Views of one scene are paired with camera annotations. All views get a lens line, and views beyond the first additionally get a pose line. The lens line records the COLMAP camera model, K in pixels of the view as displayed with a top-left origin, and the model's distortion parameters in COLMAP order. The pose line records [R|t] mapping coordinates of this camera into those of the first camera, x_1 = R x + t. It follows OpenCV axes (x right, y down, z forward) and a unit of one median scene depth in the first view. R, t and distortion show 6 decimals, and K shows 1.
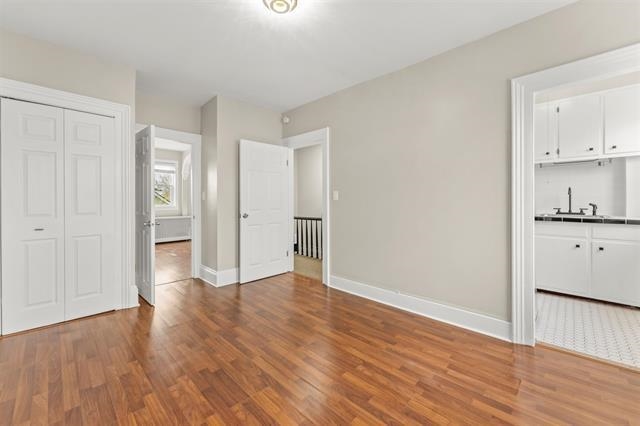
lens RADIAL K [[264.5, 0, 319.9], [0, 264.5, 200.8], [0, 0, 1]] dist [0.001209, 0.000071]
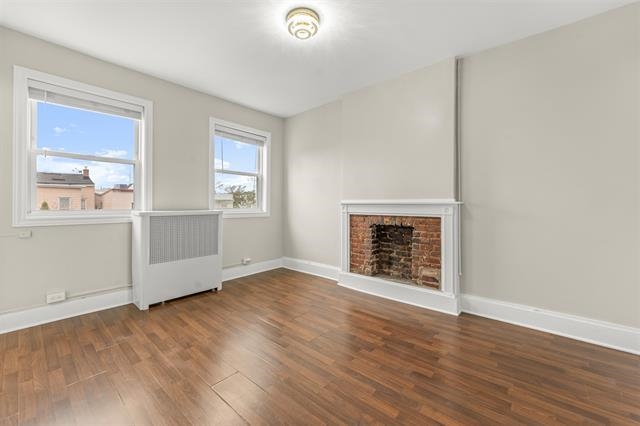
lens RADIAL K [[257.6, 0, 323.4], [0, 257.6, 203.0], [0, 0, 1]] dist [0.001489, 0.000075]
pose [[-0.997424, -0.000391, -0.071731, -0.137144], [-0.000057, 0.999989, -0.004669, 0.015922], [0.071733, -0.004652, -0.997413, 1.827569]]
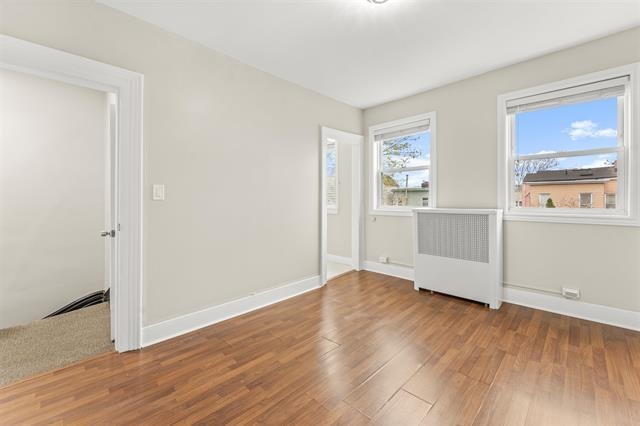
lens RADIAL K [[262.6, 0, 321.6], [0, 262.6, 198.5], [0, 0, 1]] dist [0.001123, 0.000105]
pose [[0.002326, 0.009727, 0.999950, -0.937754], [0.004283, 0.999943, -0.009737, 0.005312], [-0.999988, 0.004306, 0.002284, 1.032237]]
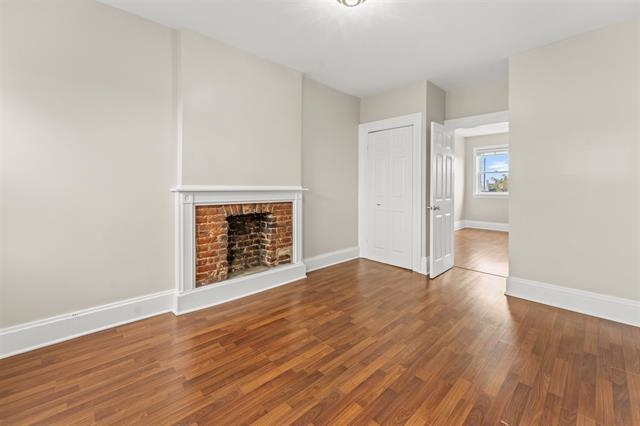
lens RADIAL K [[264.7, 0, 318.9], [0, 264.7, 188.8], [0, 0, 1]] dist [0.000219, 0.000013]
pose [[-0.041099, 0.001411, -0.999154, 0.762792], [-0.000890, 0.999999, 0.001449, 0.002317], [0.999155, 0.000949, -0.041097, 0.781973]]
